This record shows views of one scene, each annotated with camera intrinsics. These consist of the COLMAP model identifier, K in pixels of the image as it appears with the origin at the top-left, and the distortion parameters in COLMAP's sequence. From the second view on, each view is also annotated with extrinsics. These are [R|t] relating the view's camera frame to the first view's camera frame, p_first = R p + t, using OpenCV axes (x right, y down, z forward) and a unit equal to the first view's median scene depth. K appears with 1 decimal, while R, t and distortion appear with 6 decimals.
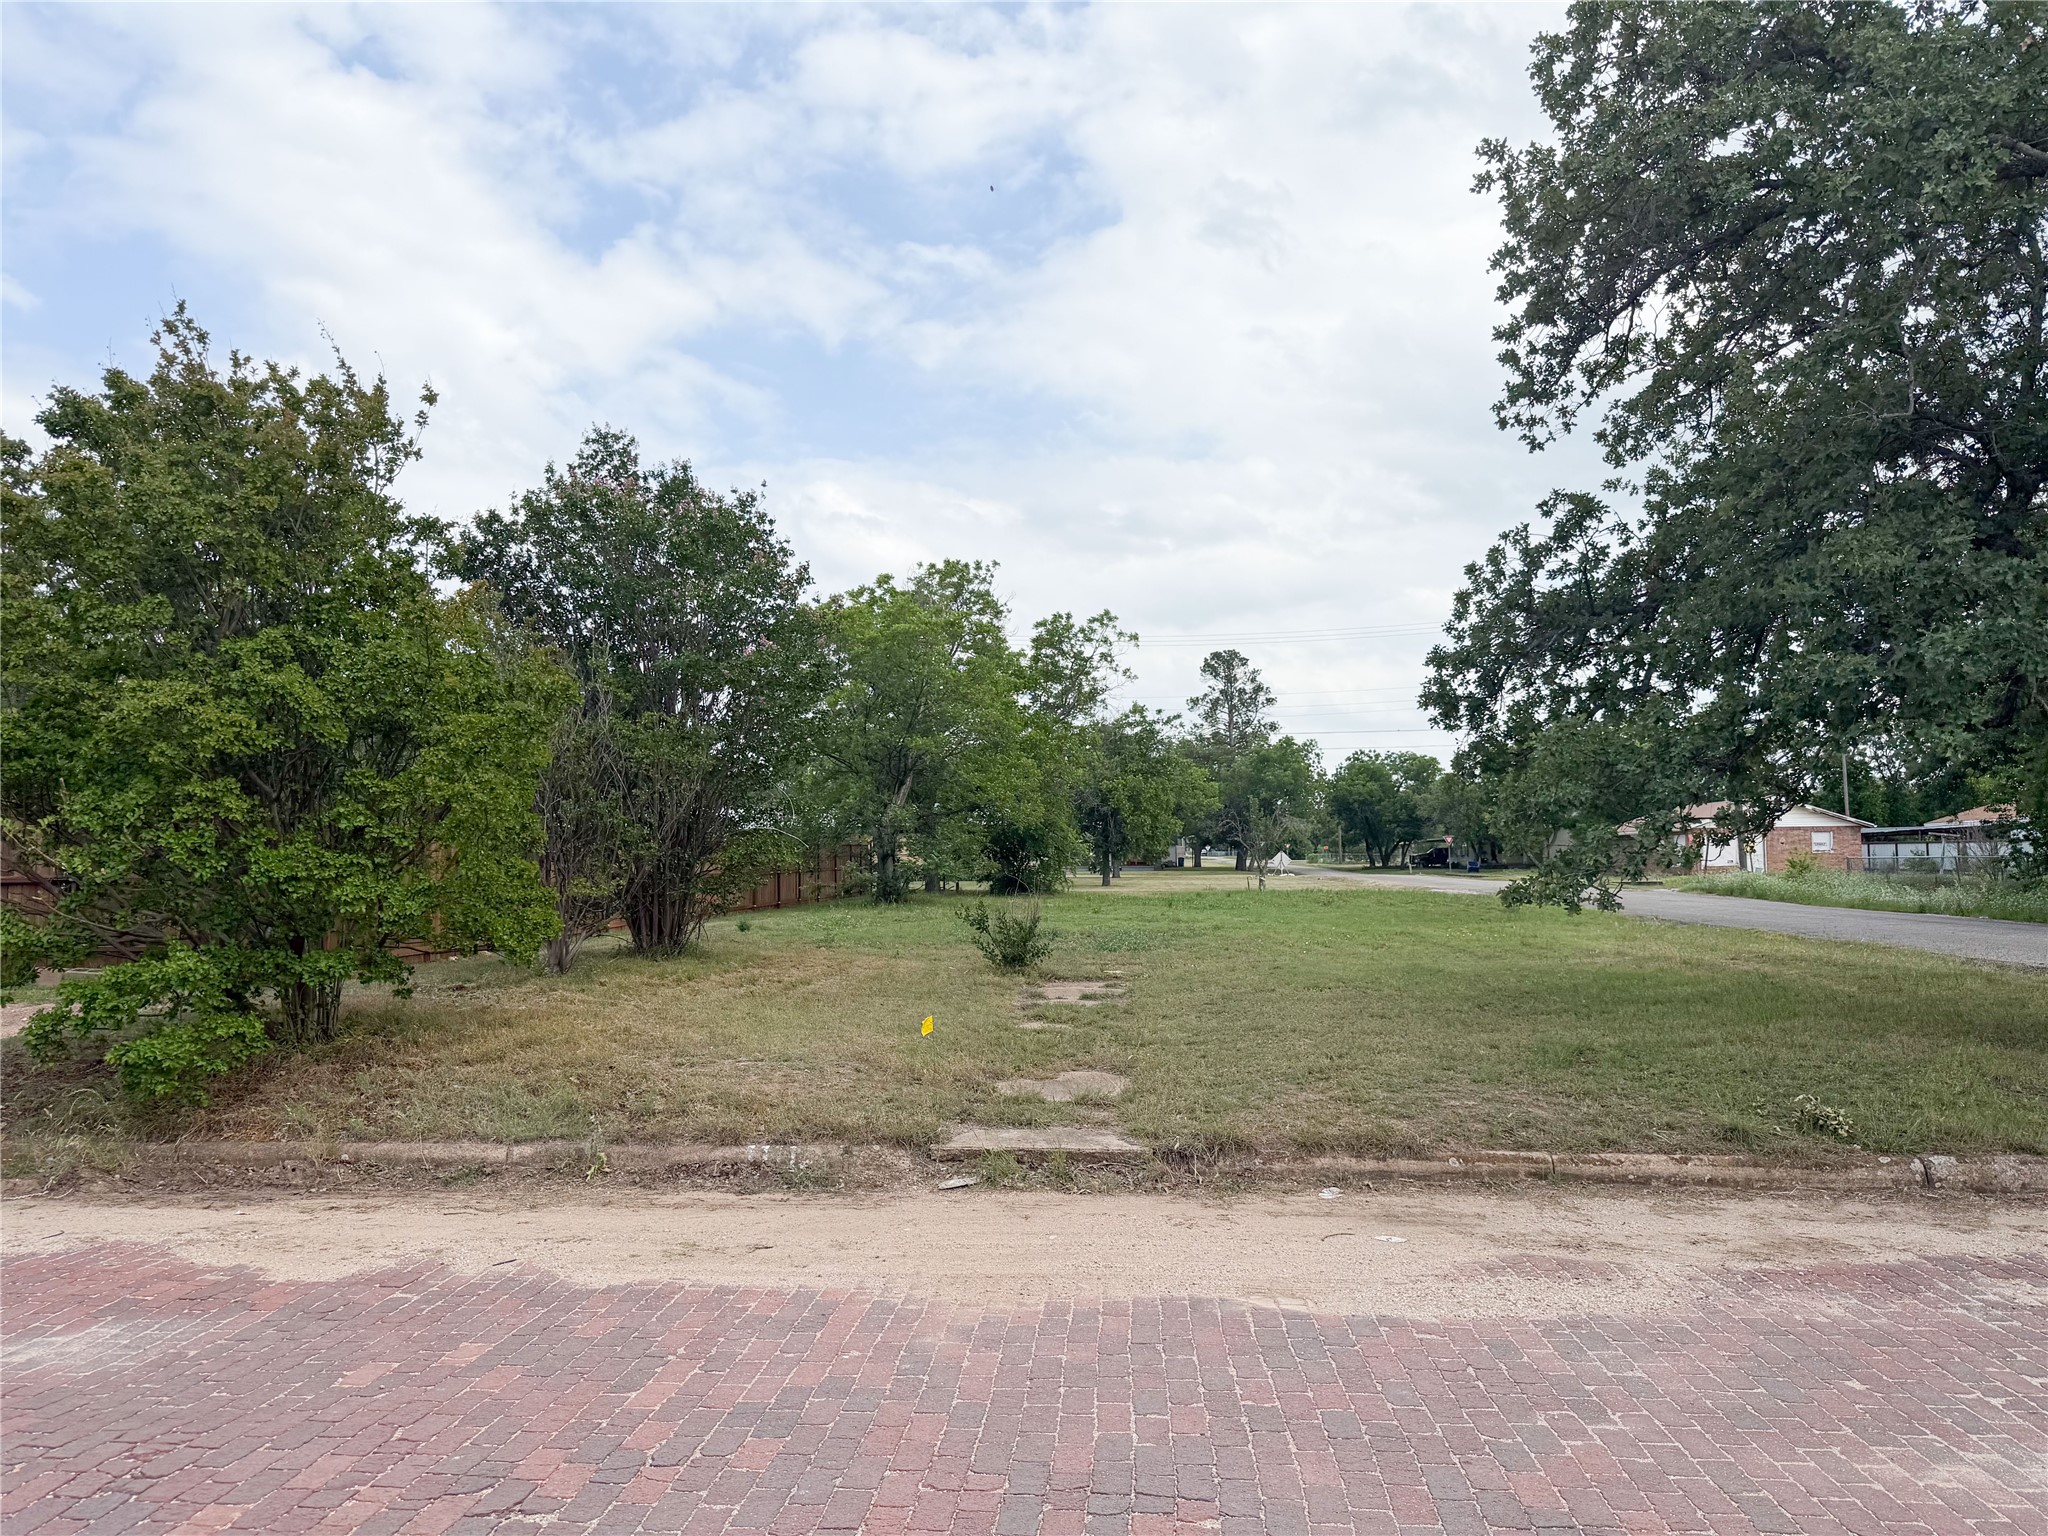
lens RADIAL K [[1414.8, 0, 1021.4], [0, 1414.8, 757.0], [0, 0, 1]] dist [0.058673, -0.109741]
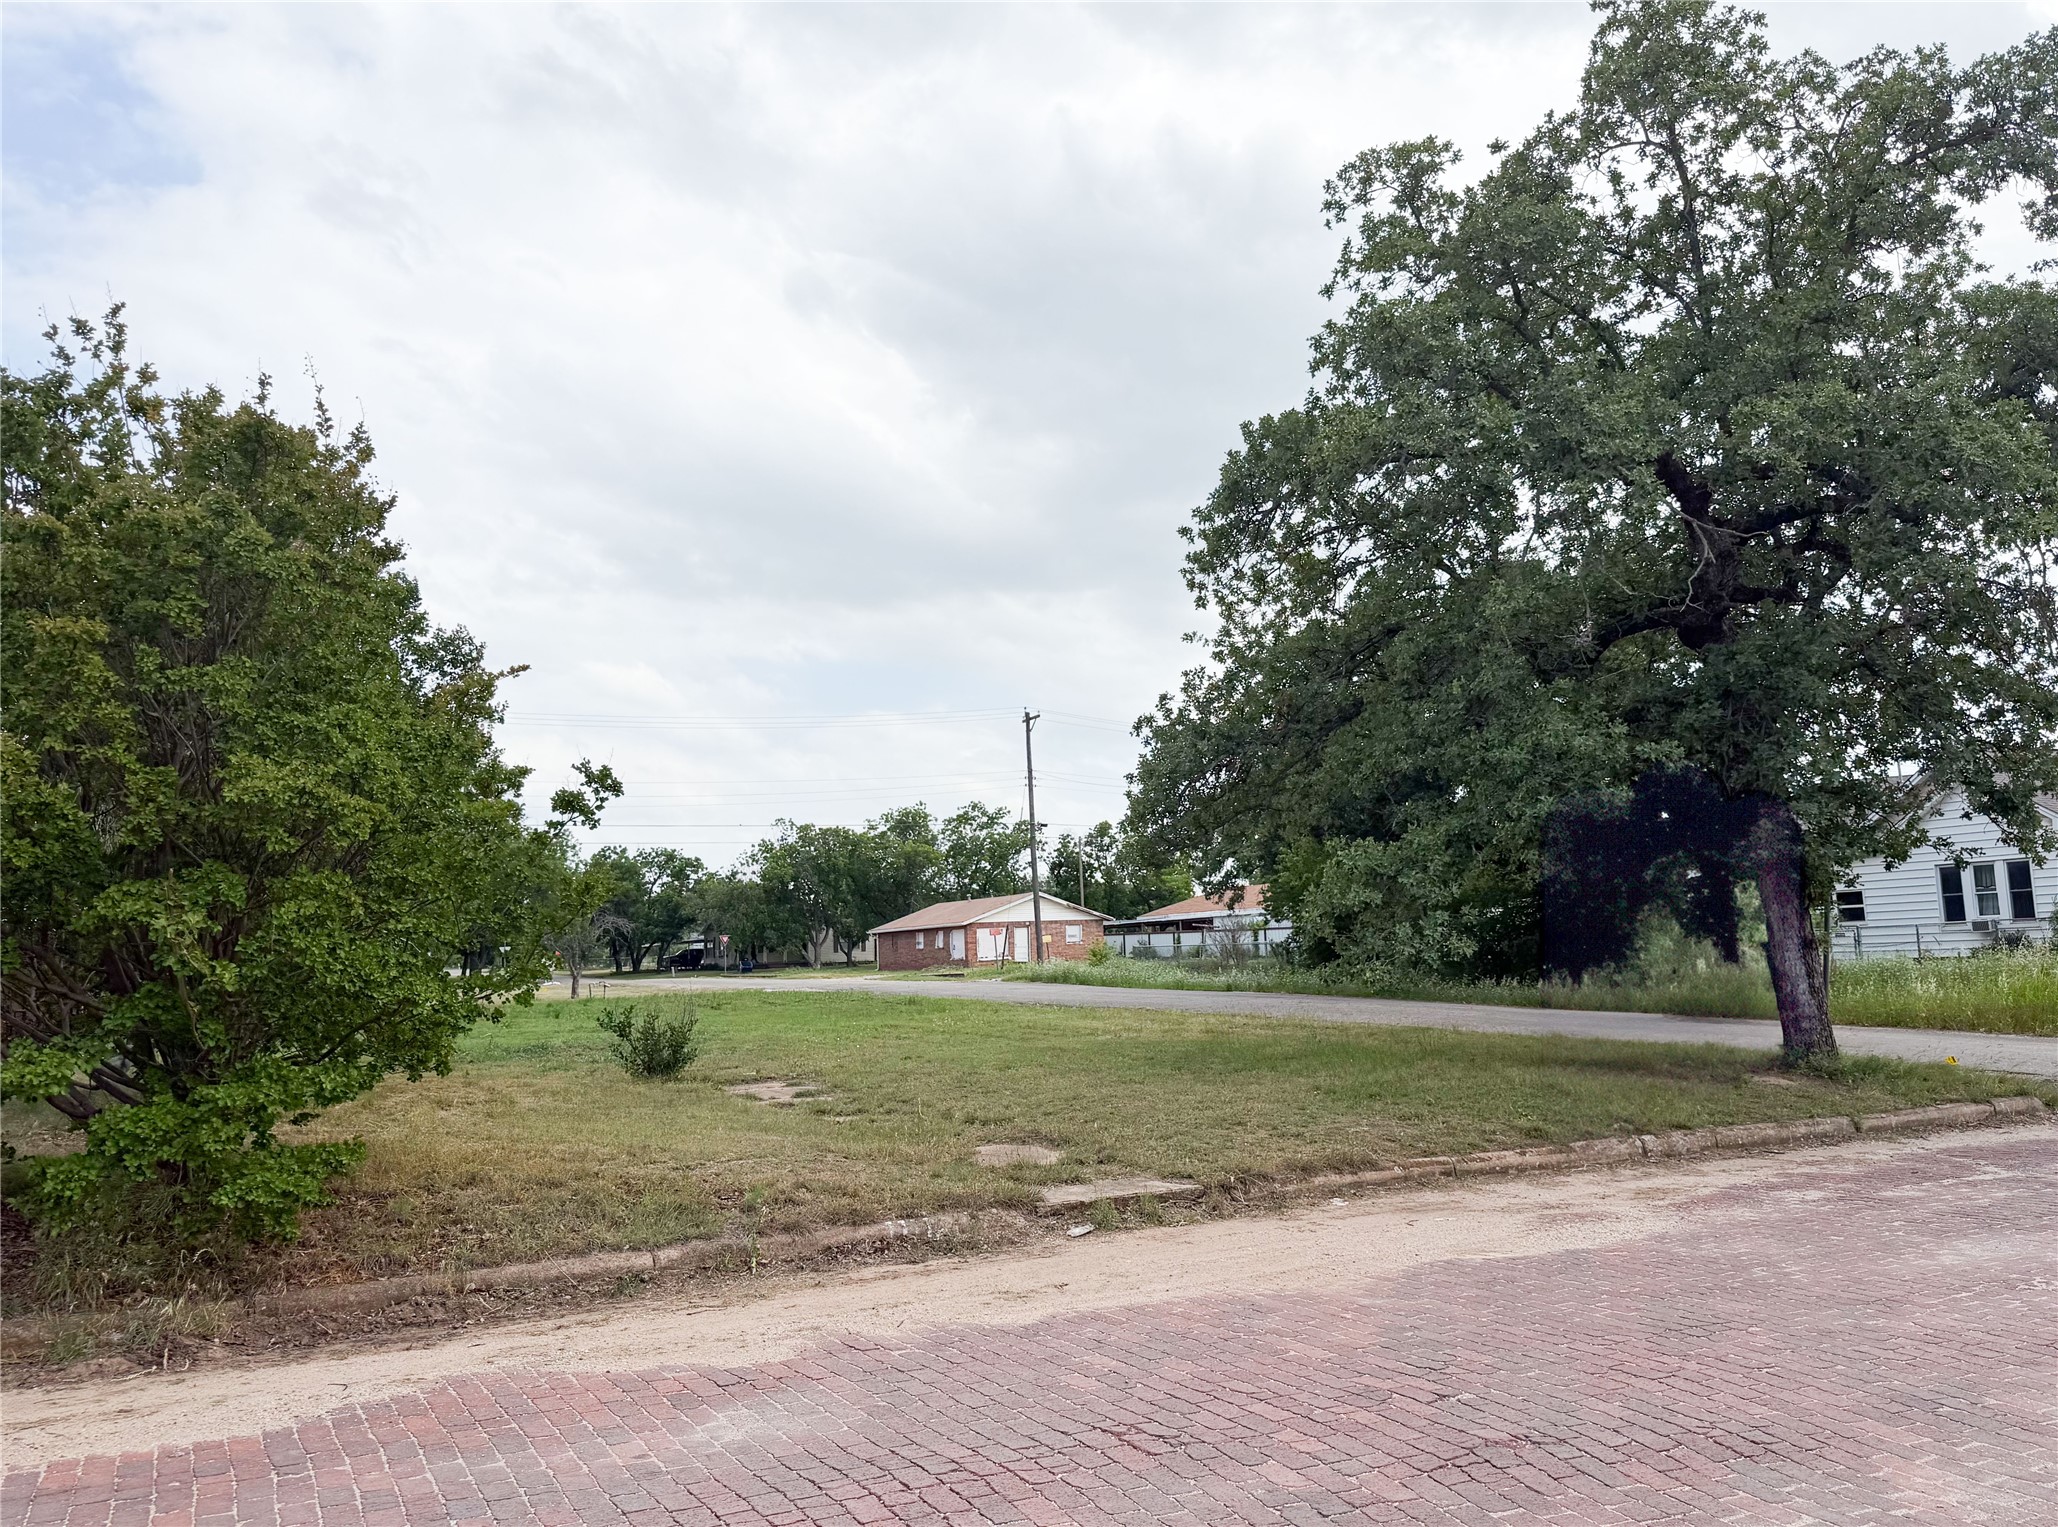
lens RADIAL K [[1601.3, 0, 1029.0], [0, 1601.3, 763.5], [0, 0, 1]] dist [0.060124, -0.180616]
pose [[0.846781, 0.040211, 0.530420, -0.754070], [-0.012072, 0.998335, -0.056410, -0.002643], [-0.531805, 0.041364, 0.845856, -0.087772]]
